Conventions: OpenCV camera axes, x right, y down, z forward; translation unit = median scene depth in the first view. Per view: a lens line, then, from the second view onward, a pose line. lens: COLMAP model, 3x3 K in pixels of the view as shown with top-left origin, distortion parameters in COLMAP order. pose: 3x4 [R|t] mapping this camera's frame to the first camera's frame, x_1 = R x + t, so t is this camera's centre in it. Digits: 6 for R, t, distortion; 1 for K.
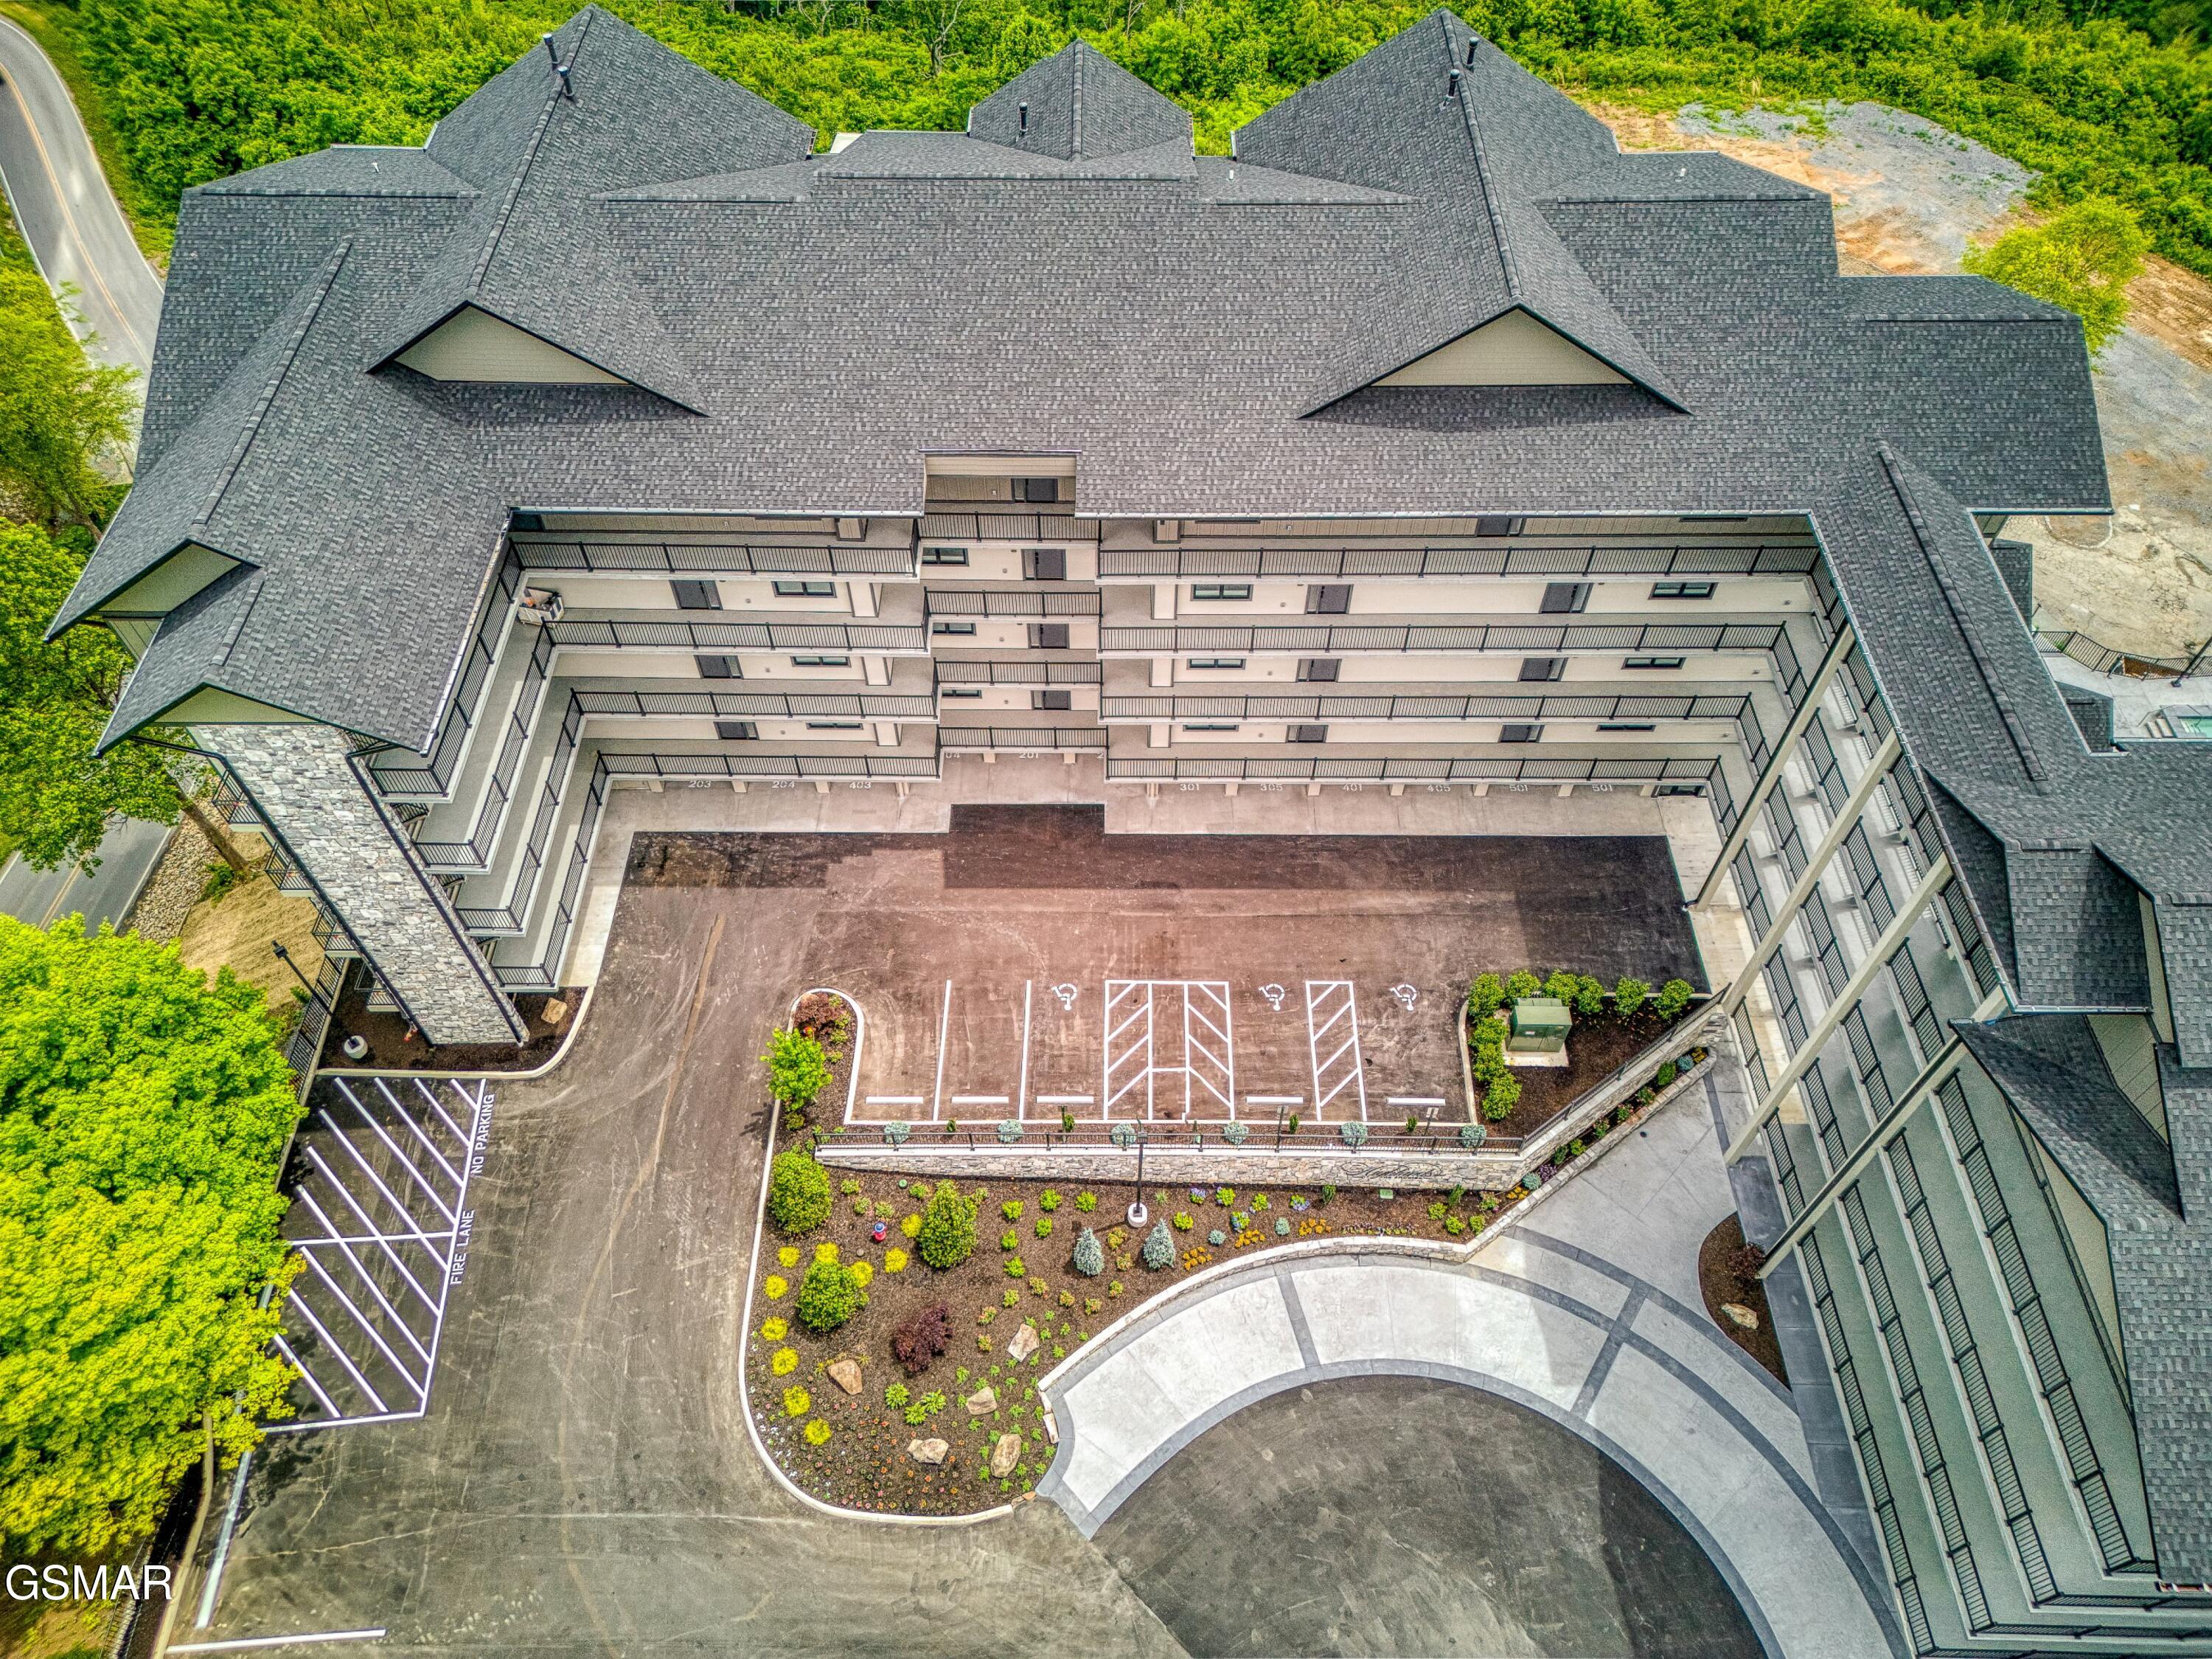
lens RADIAL K [[1626.4, 0, 1107.9], [0, 1626.4, 819.2], [0, 0, 1]] dist [0.066136, -0.026052]
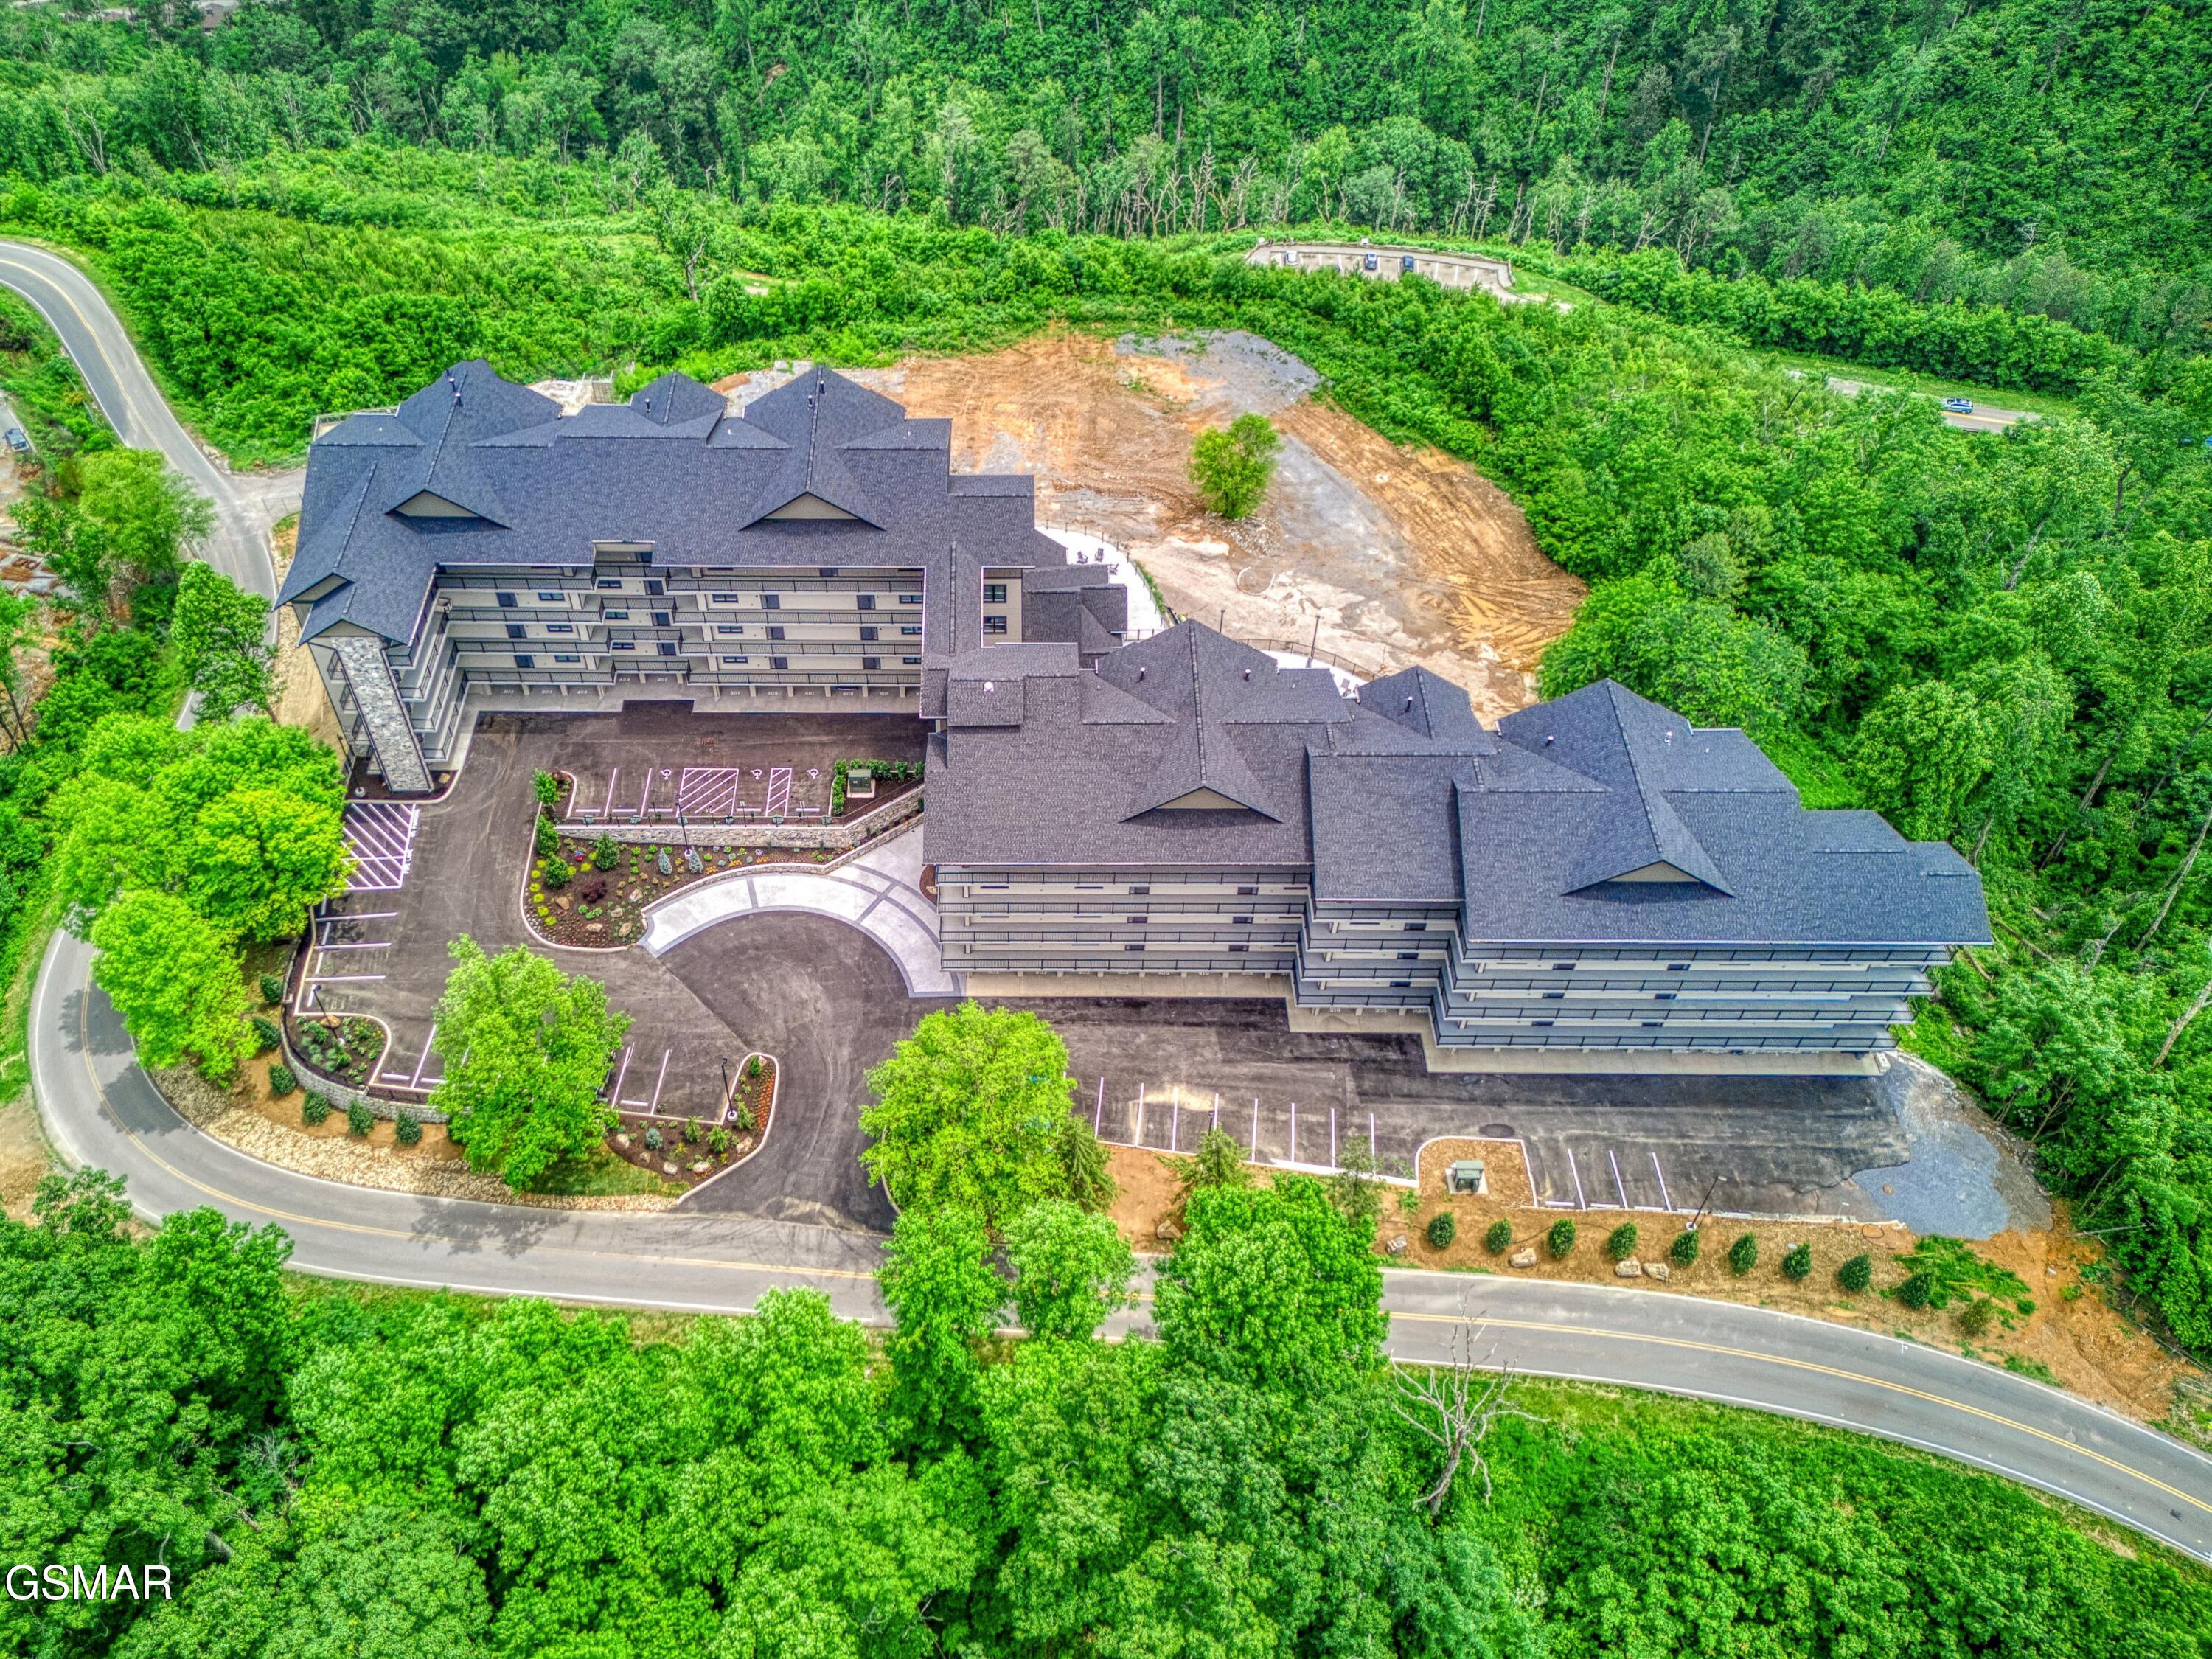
lens RADIAL K [[2127.6, 0, 1092.0], [0, 2127.6, 840.7], [0, 0, 1]] dist [0.079107, 0.002146]
pose [[0.999938, -0.004249, 0.010278, 0.585402], [0.005028, 0.997014, -0.077061, 0.470518], [-0.009920, 0.077108, 0.996973, -2.165529]]
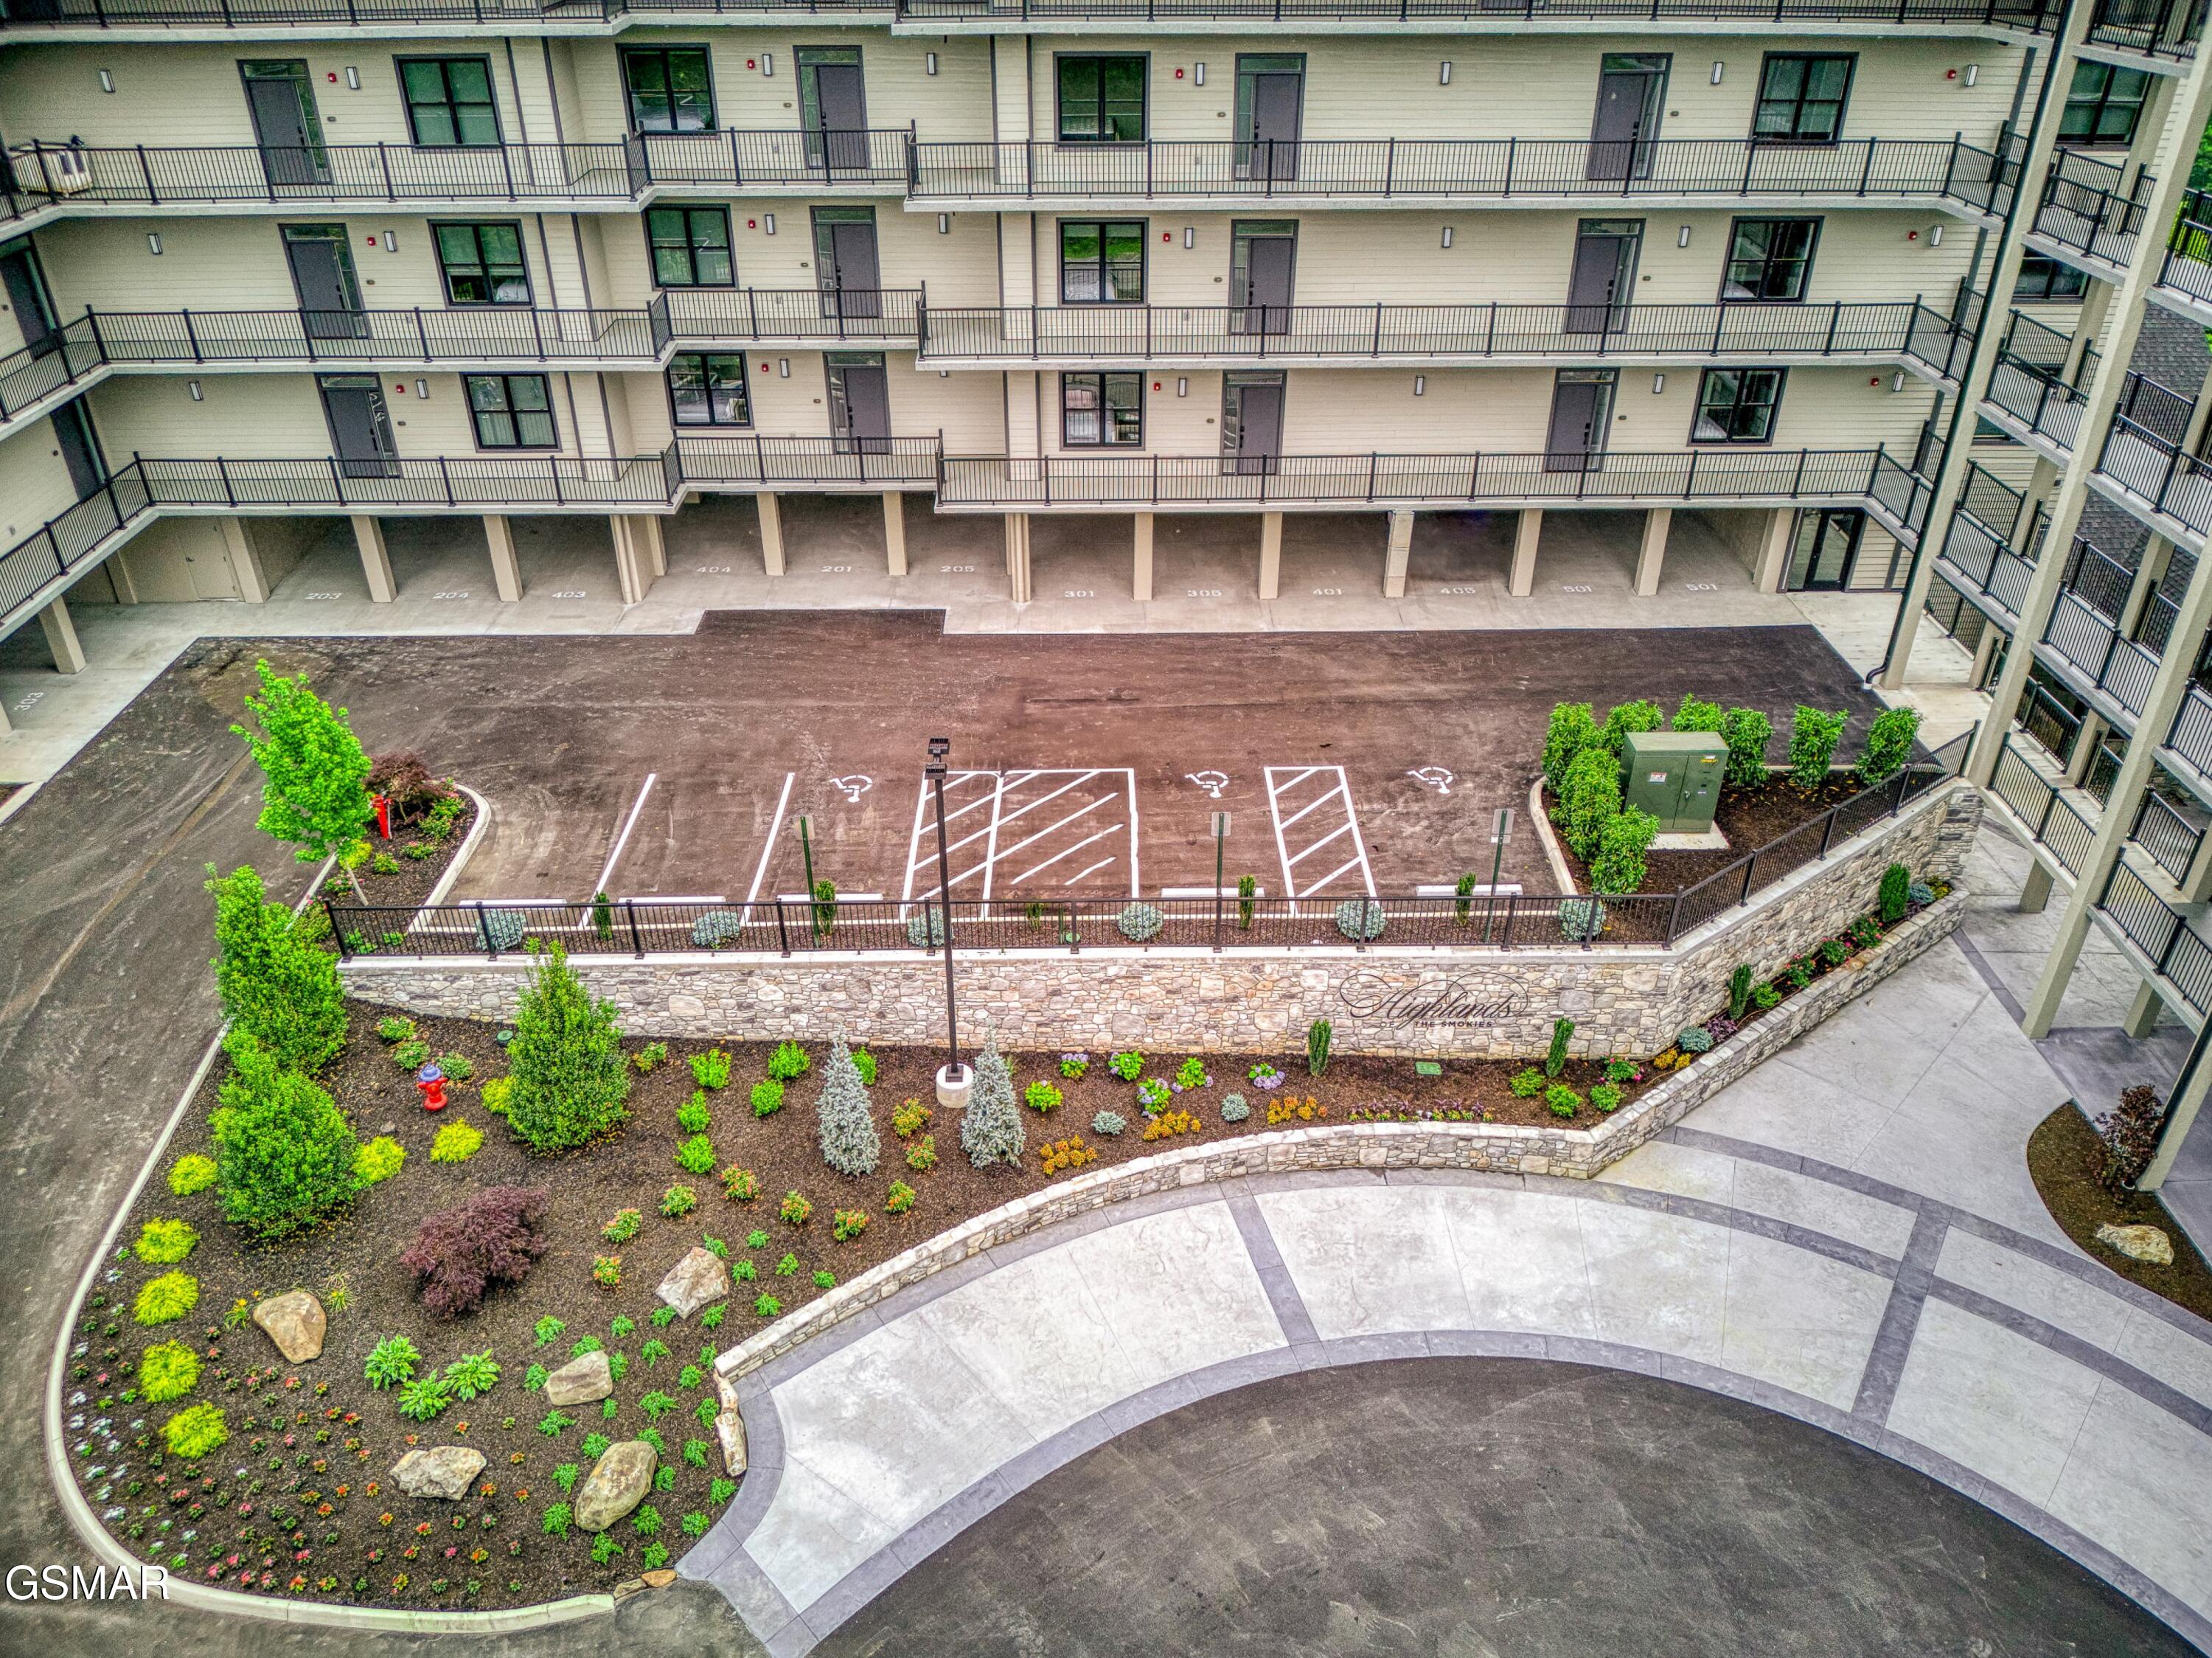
lens RADIAL K [[1663.9, 0, 1116.9], [0, 1663.9, 809.7], [0, 0, 1]] dist [0.007816, -0.036114]
pose [[0.999749, -0.010527, 0.019777, 0.060549], [0.016898, 0.933918, -0.357088, 0.351173], [-0.014711, 0.357332, 0.933862, 0.477959]]
